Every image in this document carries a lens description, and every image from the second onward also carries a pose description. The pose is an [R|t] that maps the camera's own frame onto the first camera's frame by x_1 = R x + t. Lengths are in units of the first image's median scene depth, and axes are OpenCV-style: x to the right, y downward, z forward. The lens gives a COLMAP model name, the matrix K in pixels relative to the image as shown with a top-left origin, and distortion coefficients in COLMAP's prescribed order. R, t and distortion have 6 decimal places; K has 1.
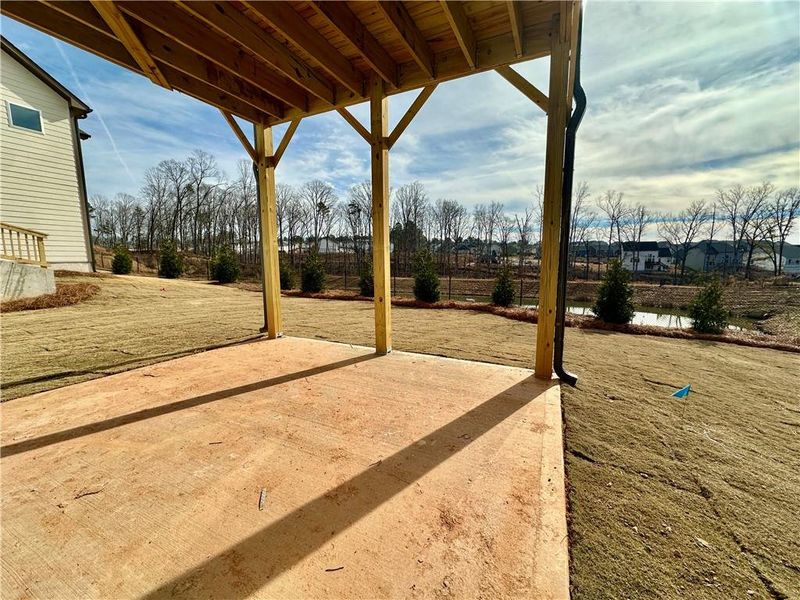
lens RADIAL K [[329.7, 0, 400.0], [0, 329.7, 300.0], [0, 0, 1]] dist [0.010261, 0.000032]
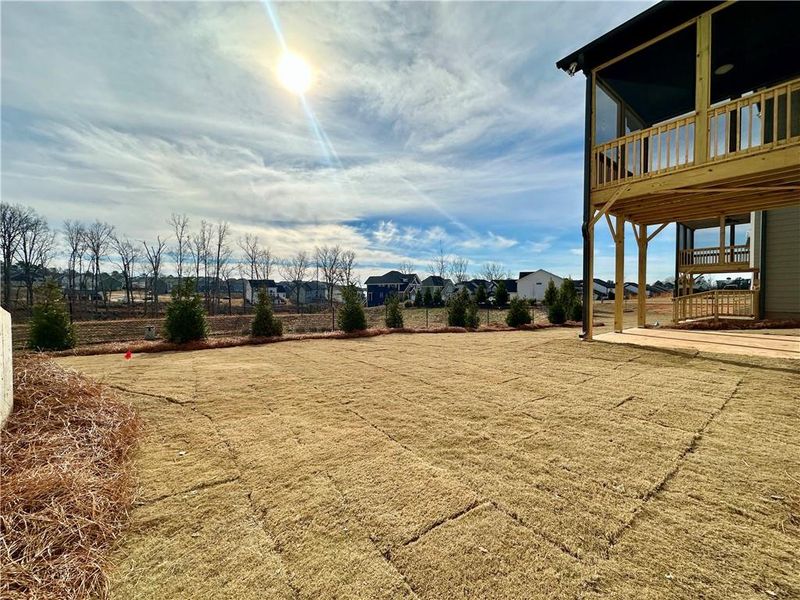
lens RADIAL K [[329.7, 0, 400.0], [0, 329.7, 300.0], [0, 0, 1]] dist [0.010261, 0.000032]
pose [[0.455506, -0.016325, 0.890083, -0.108153], [0.111833, 0.992961, -0.039019, -0.006042], [-0.883180, 0.117313, 0.454125, 0.061418]]
